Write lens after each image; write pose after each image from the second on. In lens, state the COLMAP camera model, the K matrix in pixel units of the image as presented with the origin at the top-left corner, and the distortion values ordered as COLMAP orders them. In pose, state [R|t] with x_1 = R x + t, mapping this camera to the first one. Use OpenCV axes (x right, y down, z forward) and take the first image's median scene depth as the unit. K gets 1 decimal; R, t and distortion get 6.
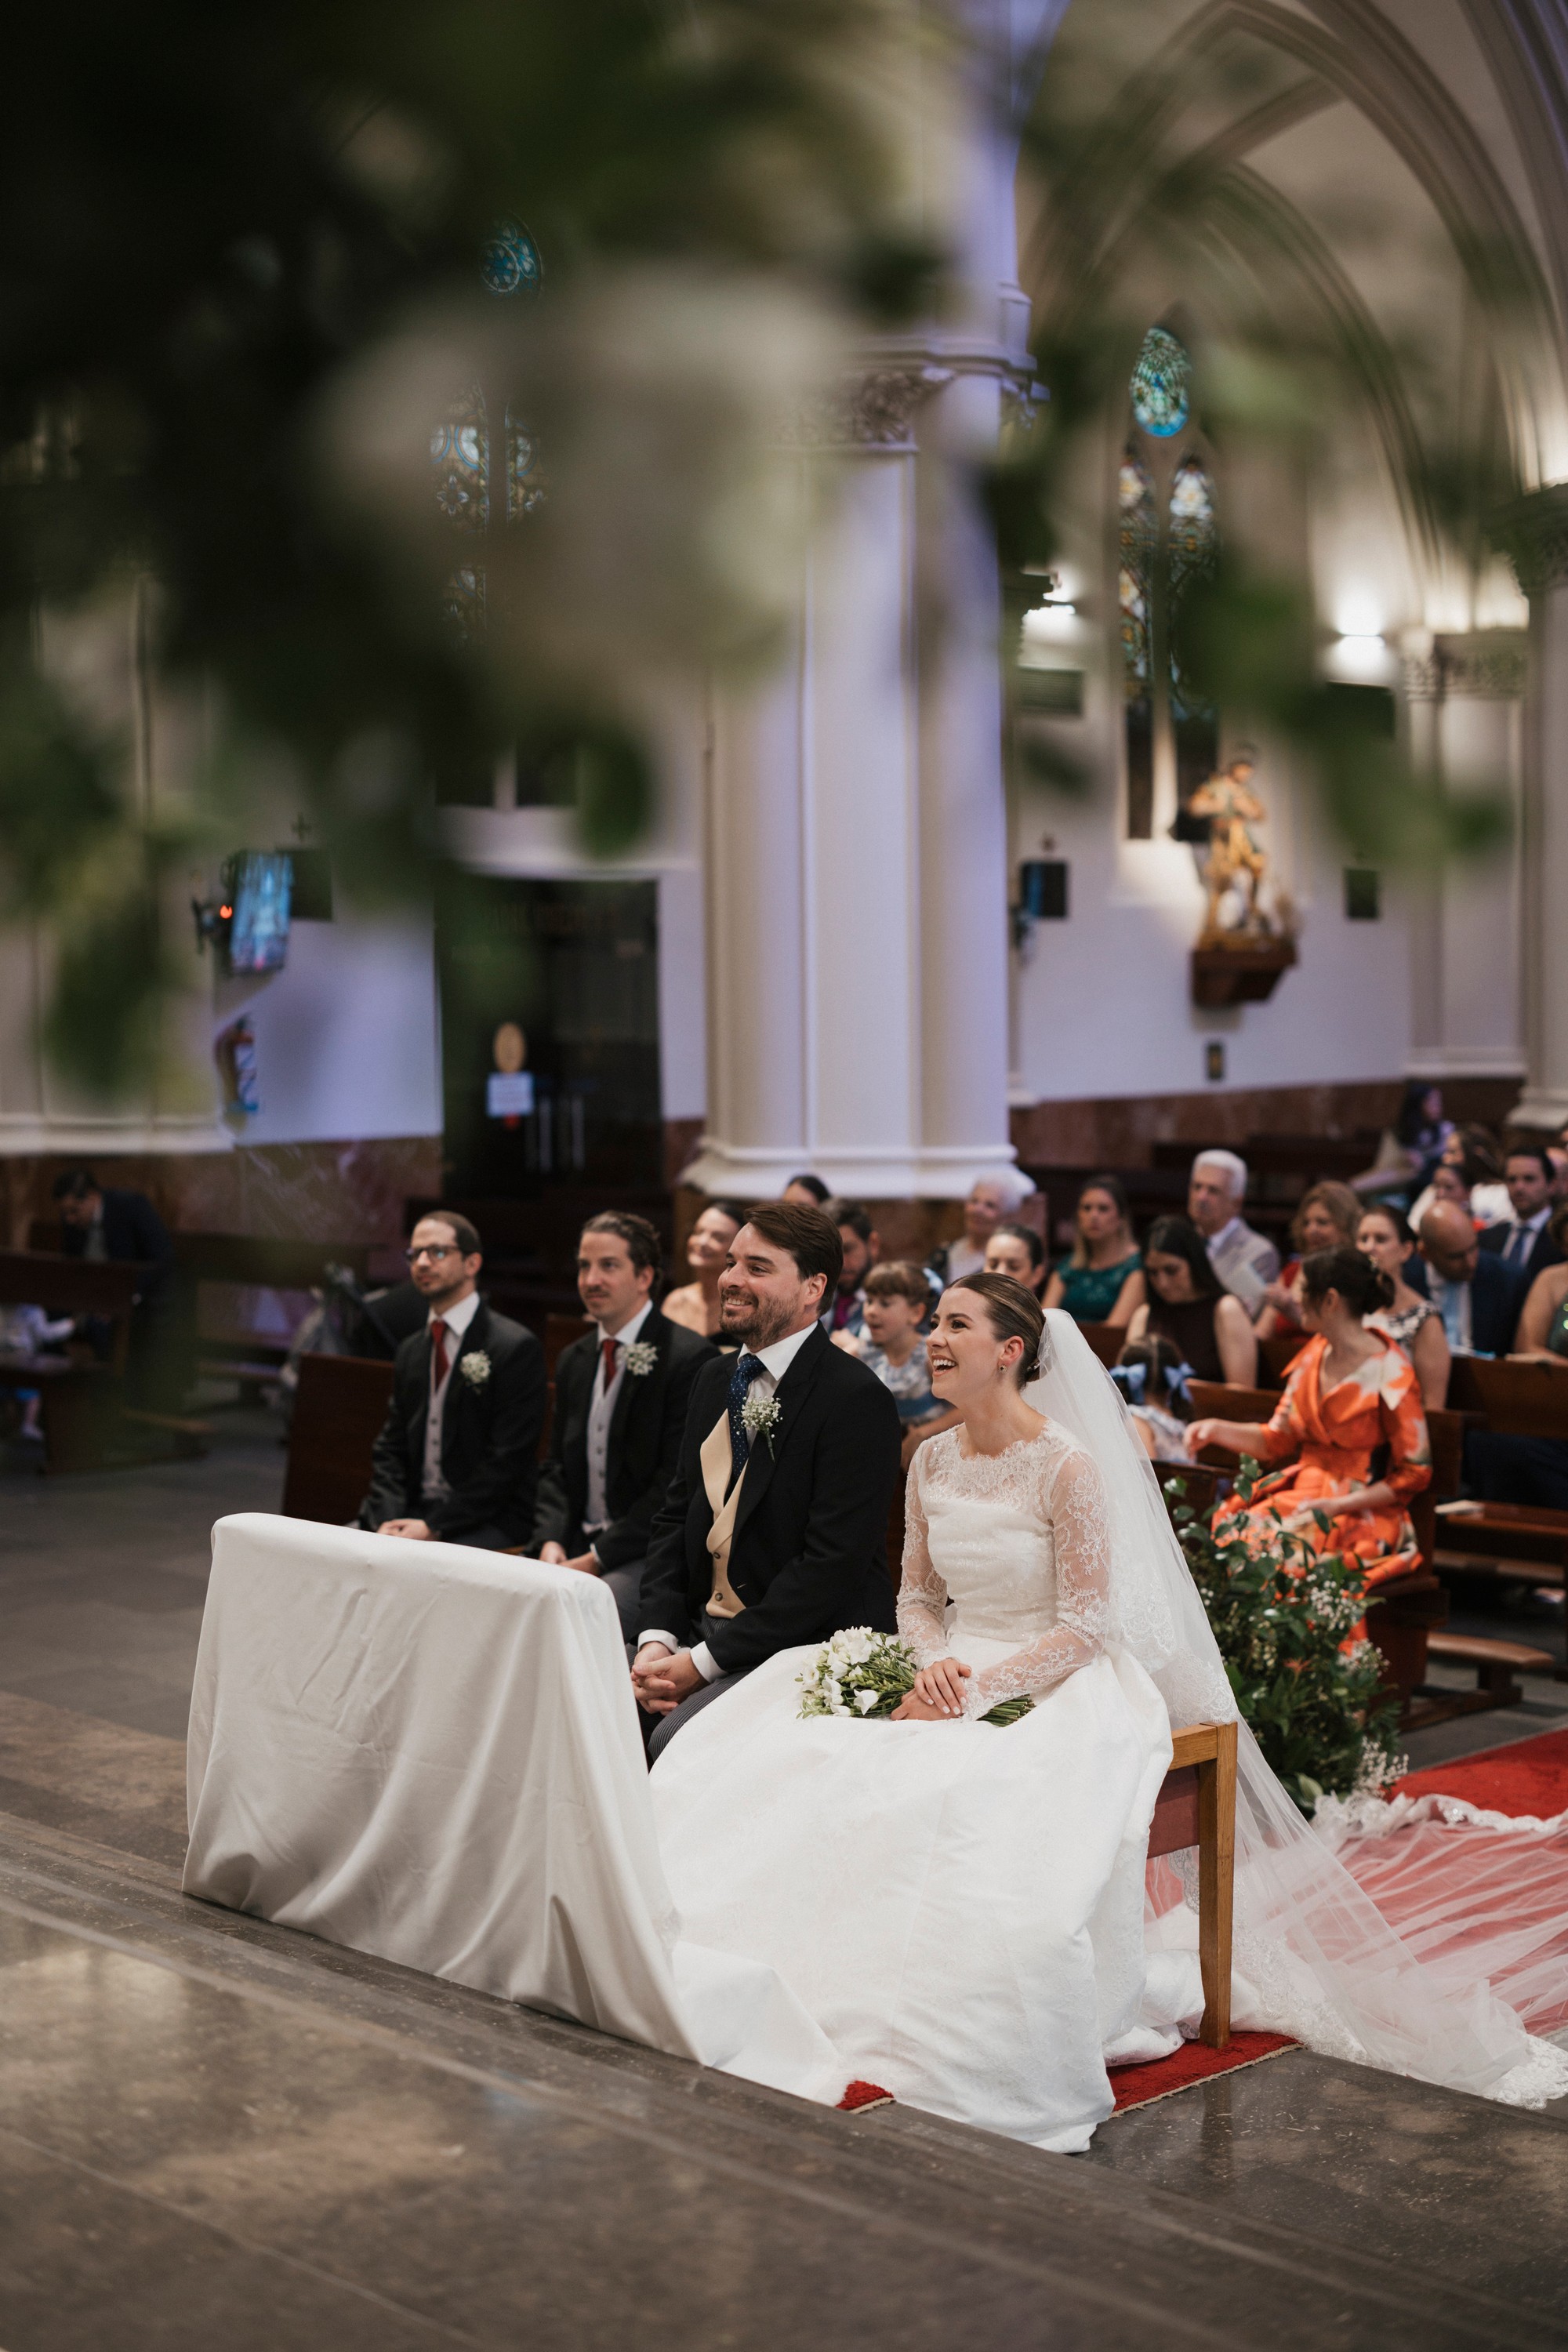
lens RADIAL K [[3189.8, 0, 784.0], [0, 3189.8, 1176.0], [0, 0, 1]] dist [-0.072183, 0.019467]
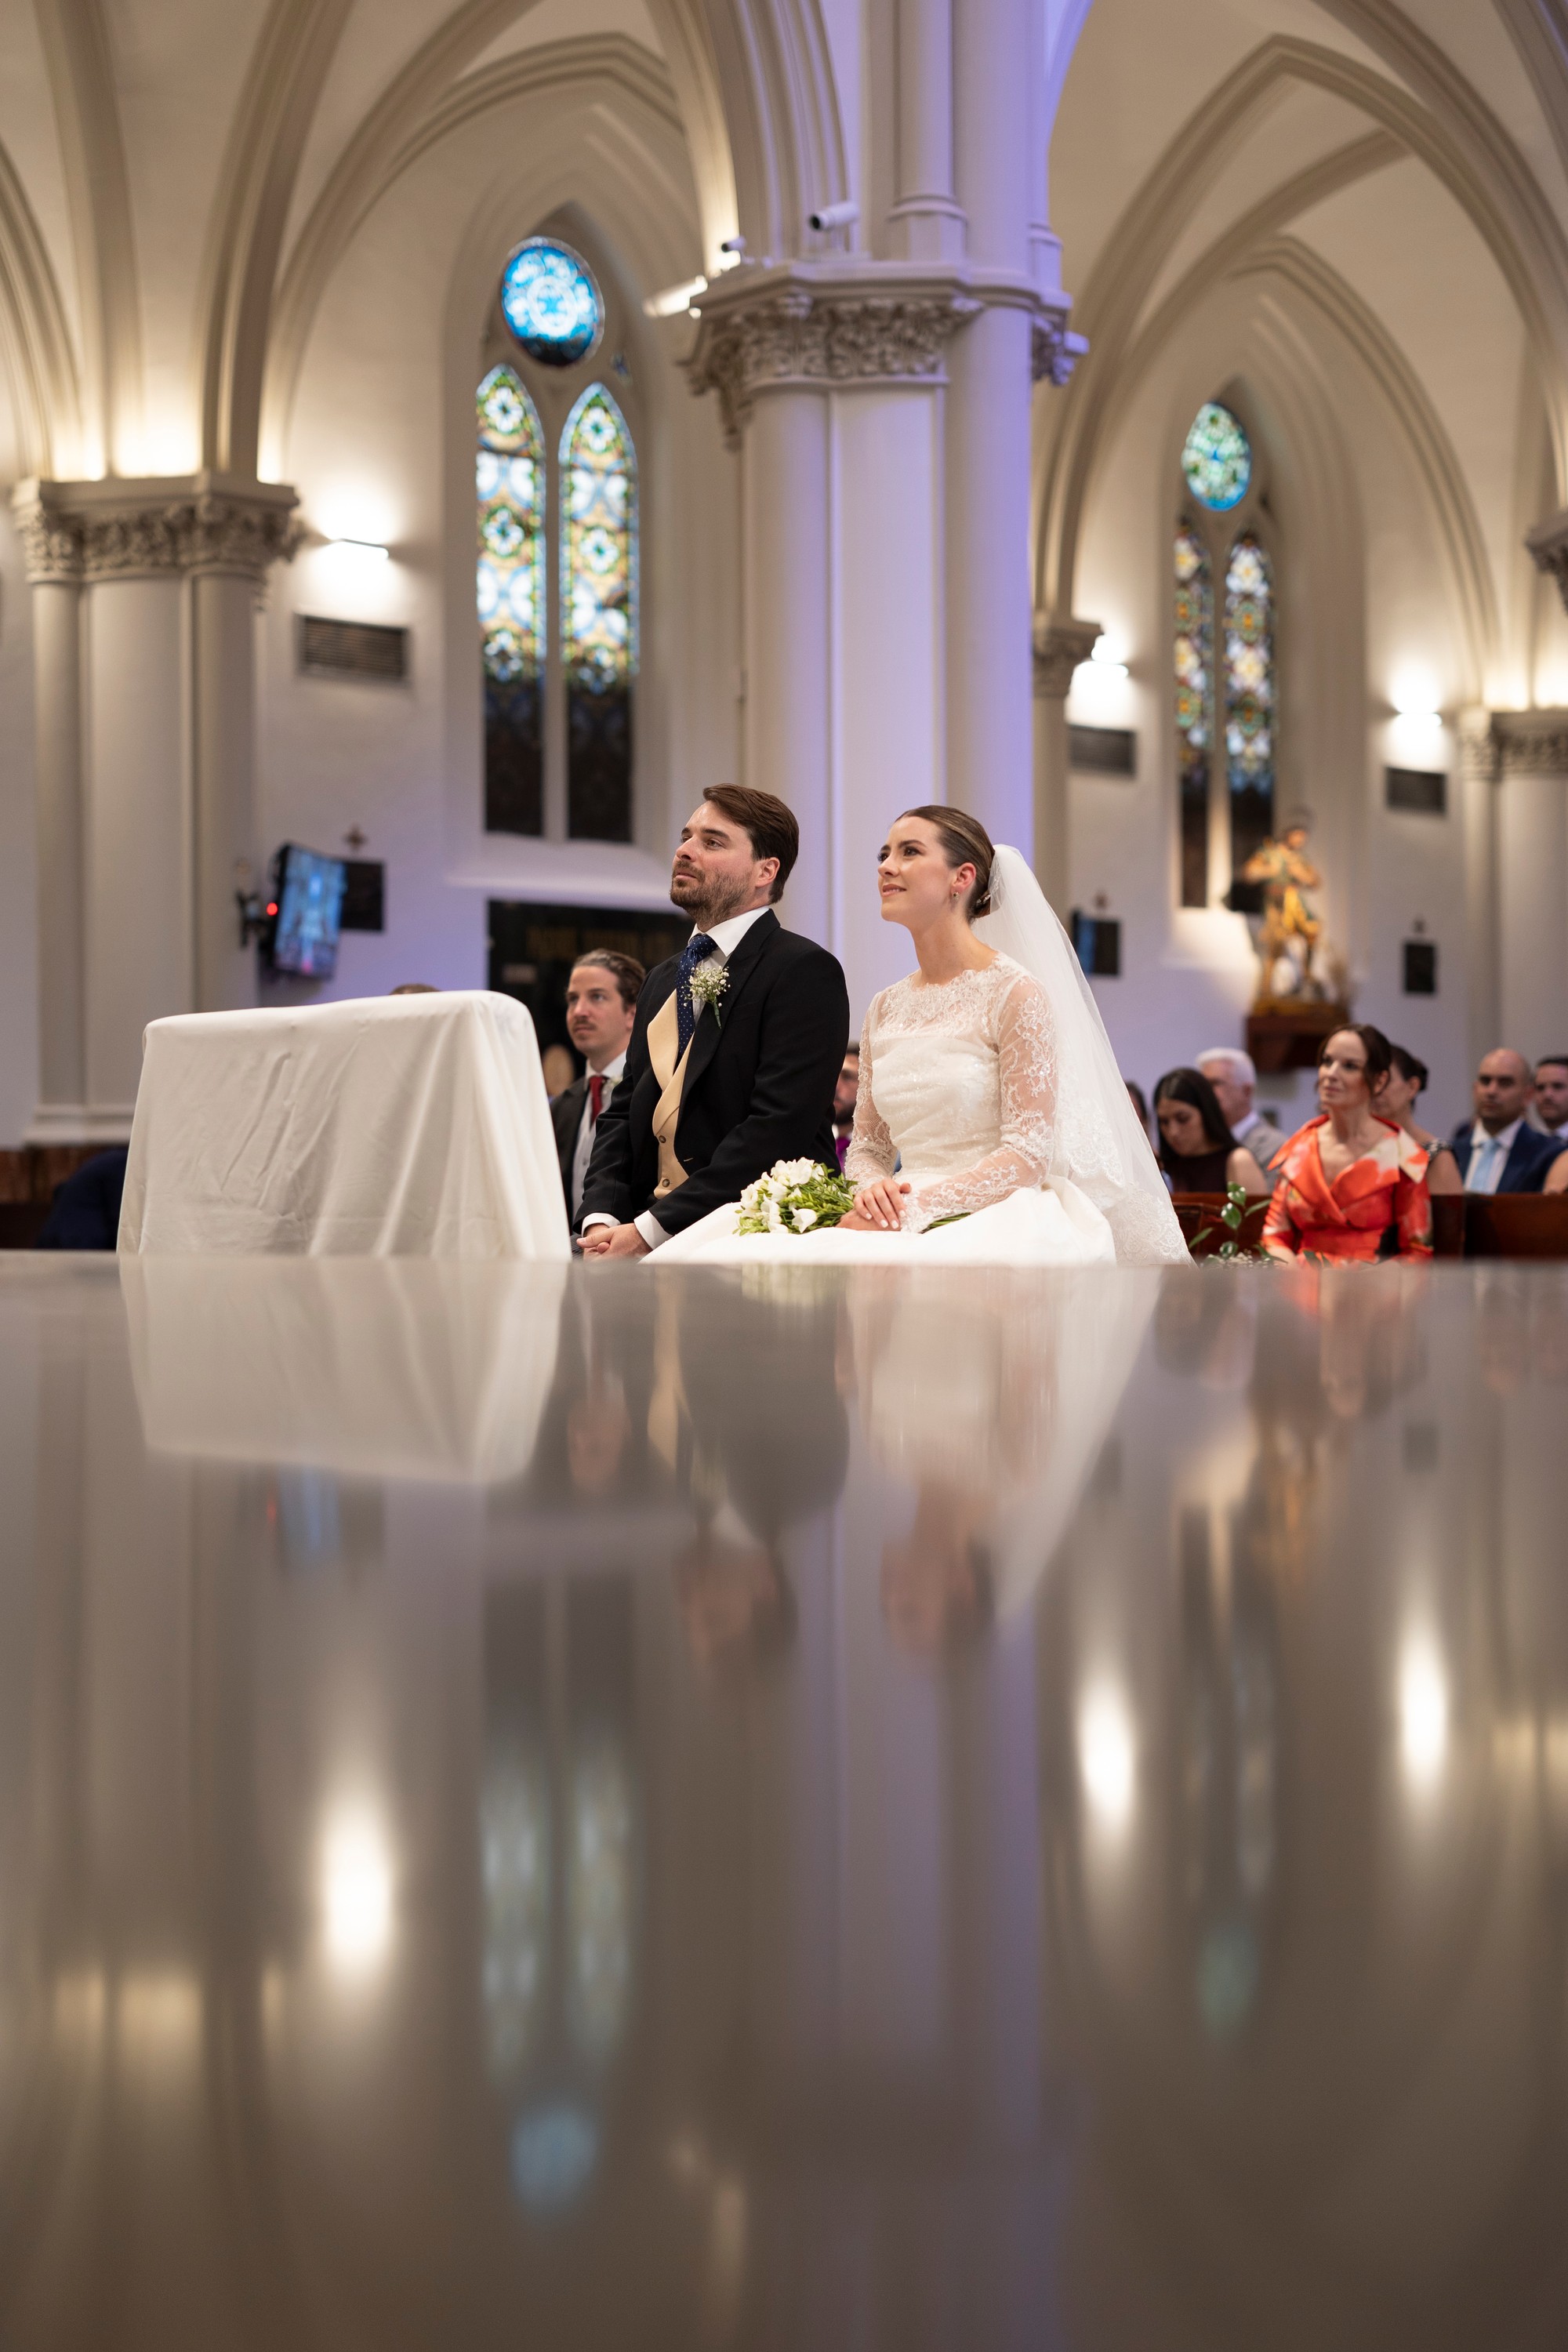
lens RADIAL K [[3173.0, 0, 784.0], [0, 3173.0, 1176.0], [0, 0, 1]] dist [0.010766, -0.004573]
pose [[0.999637, 0.007556, -0.025849, 0.023146], [-0.009176, 0.997964, -0.063113, 0.110580], [0.025319, 0.063327, 0.997672, 0.010963]]
